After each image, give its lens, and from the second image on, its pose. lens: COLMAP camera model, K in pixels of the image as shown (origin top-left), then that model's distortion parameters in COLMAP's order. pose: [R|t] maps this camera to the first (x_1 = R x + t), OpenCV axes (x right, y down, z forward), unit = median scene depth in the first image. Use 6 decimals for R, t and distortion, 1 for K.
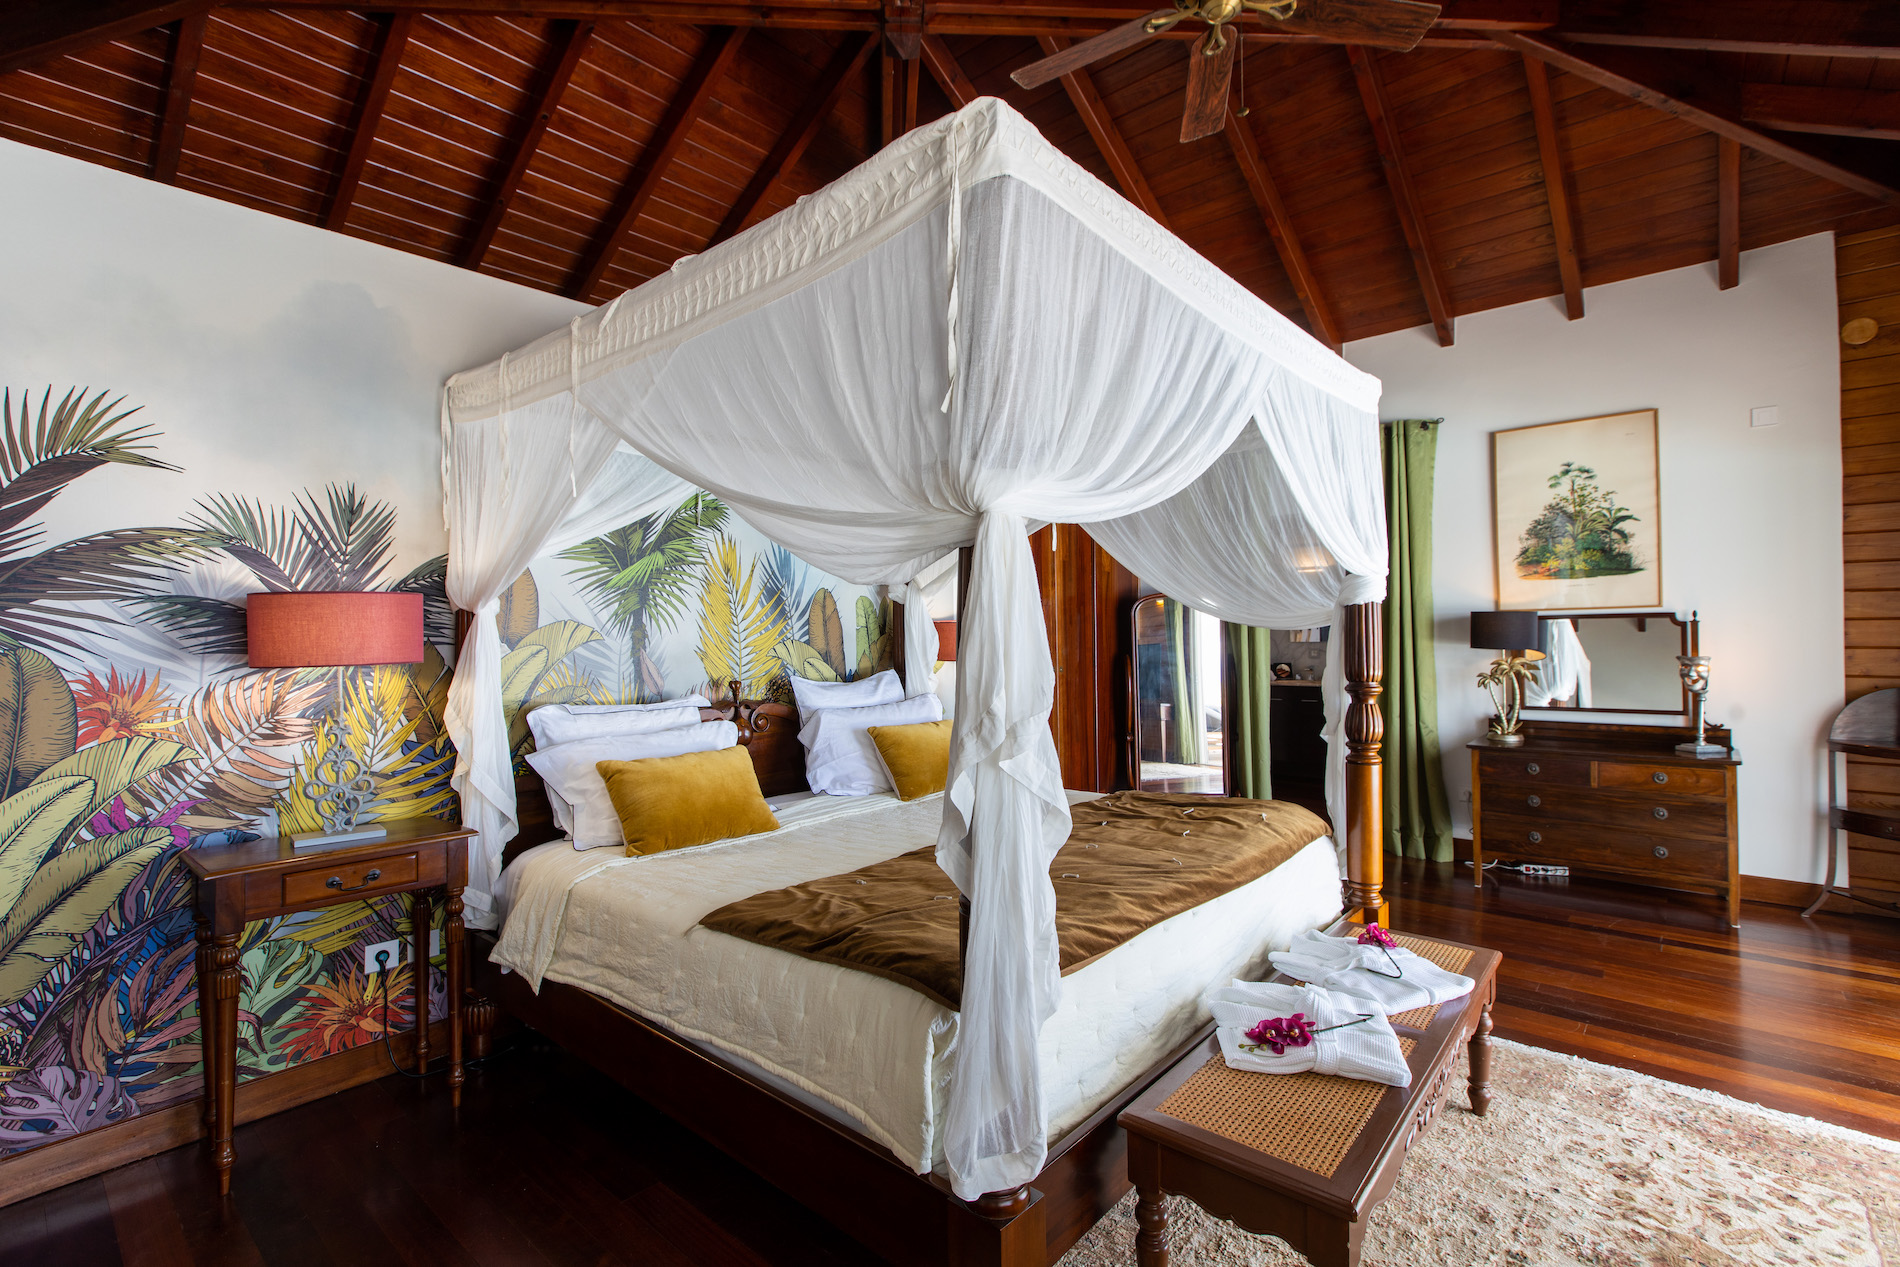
lens RADIAL K [[878.6, 0, 950.3], [0, 878.6, 634.3], [0, 0, 1]] dist [-0.003426, 0.003792]
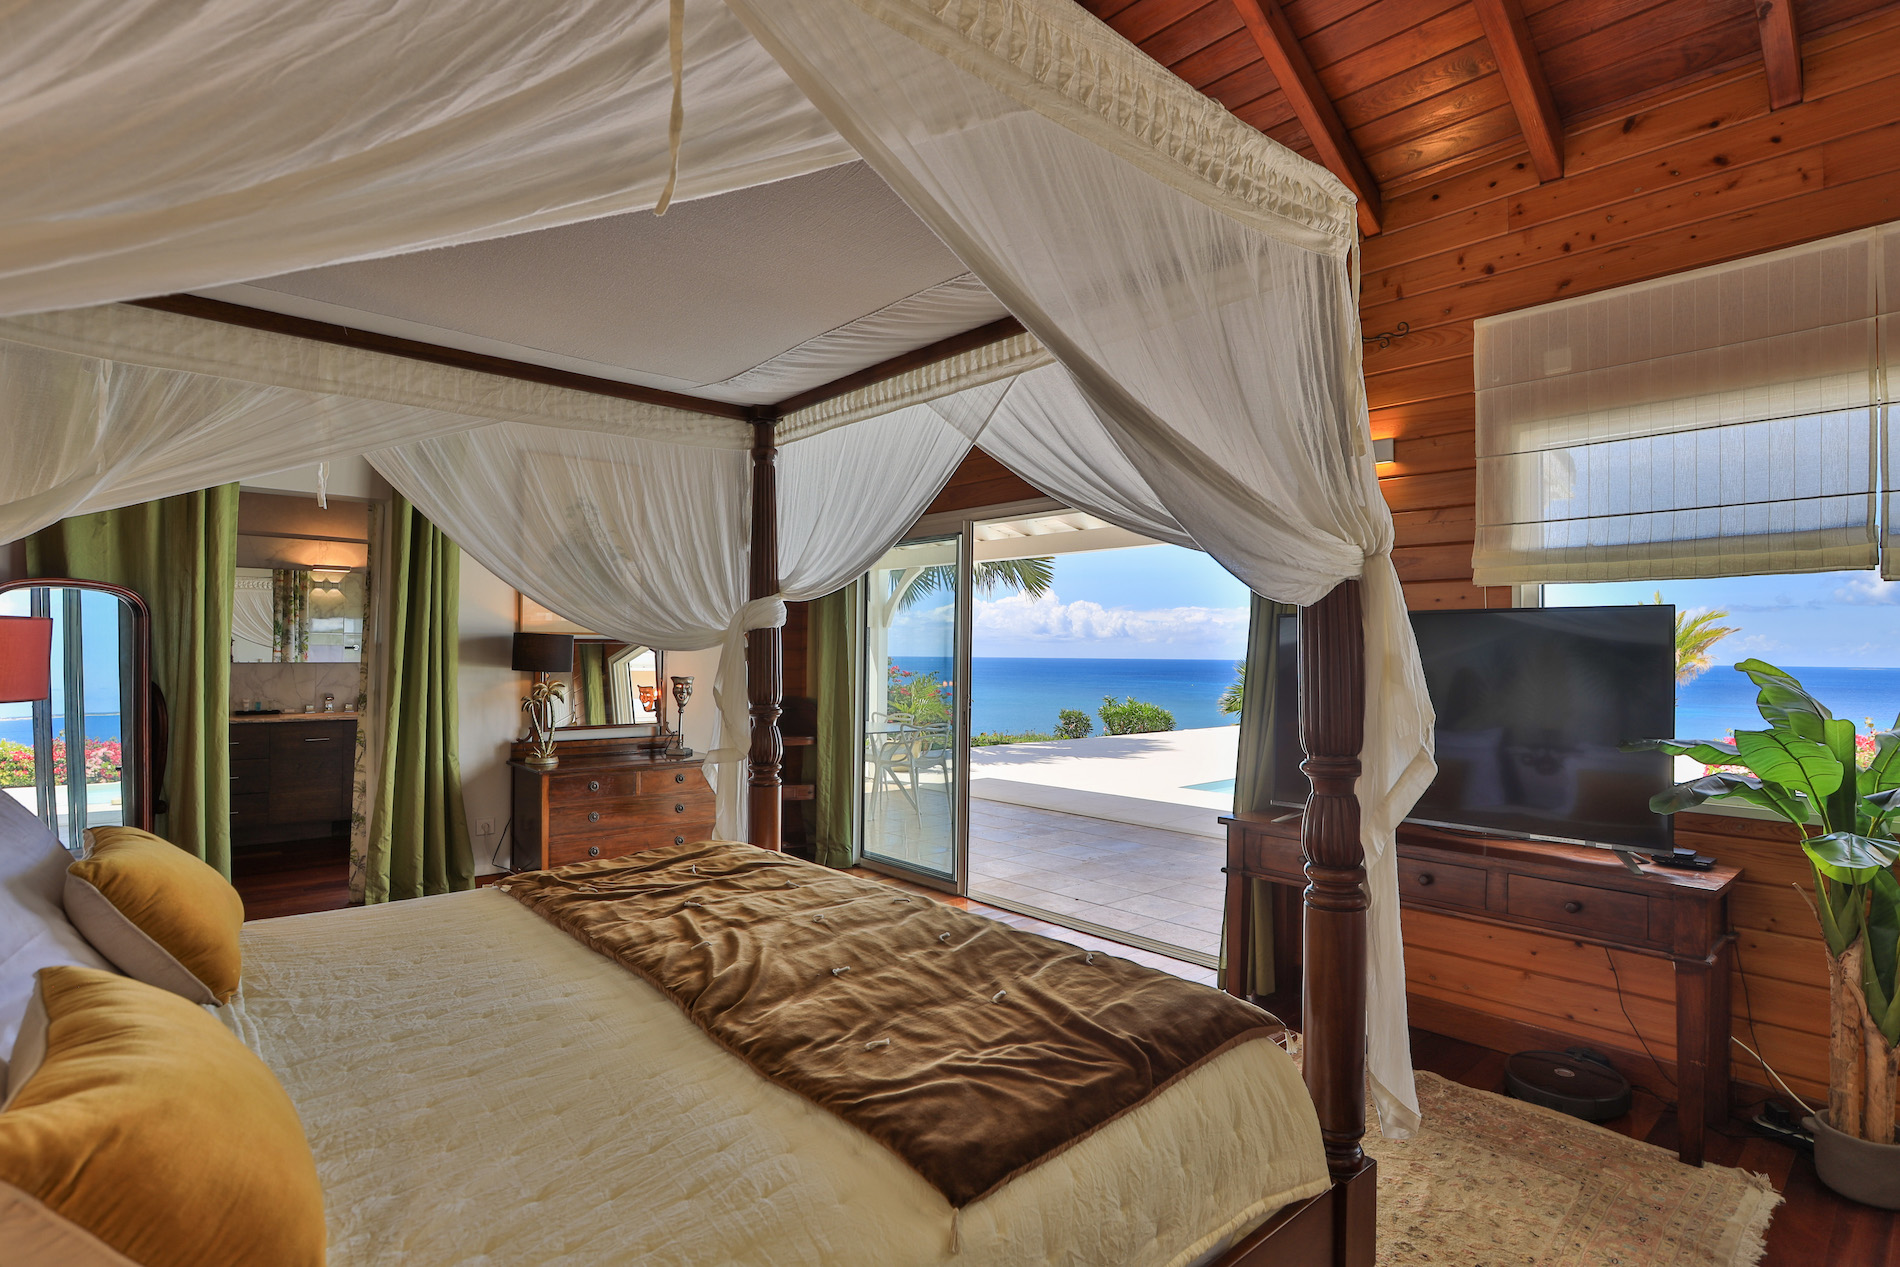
lens RADIAL K [[949.9, 0, 950.8], [0, 949.9, 642.4], [0, 0, 1]] dist [-0.031379, 0.007763]
pose [[0.123189, 0.023762, 0.992099, -0.364054], [-0.004443, 0.999716, -0.023393, 0.007214], [-0.992373, -0.001526, 0.123260, 0.413429]]
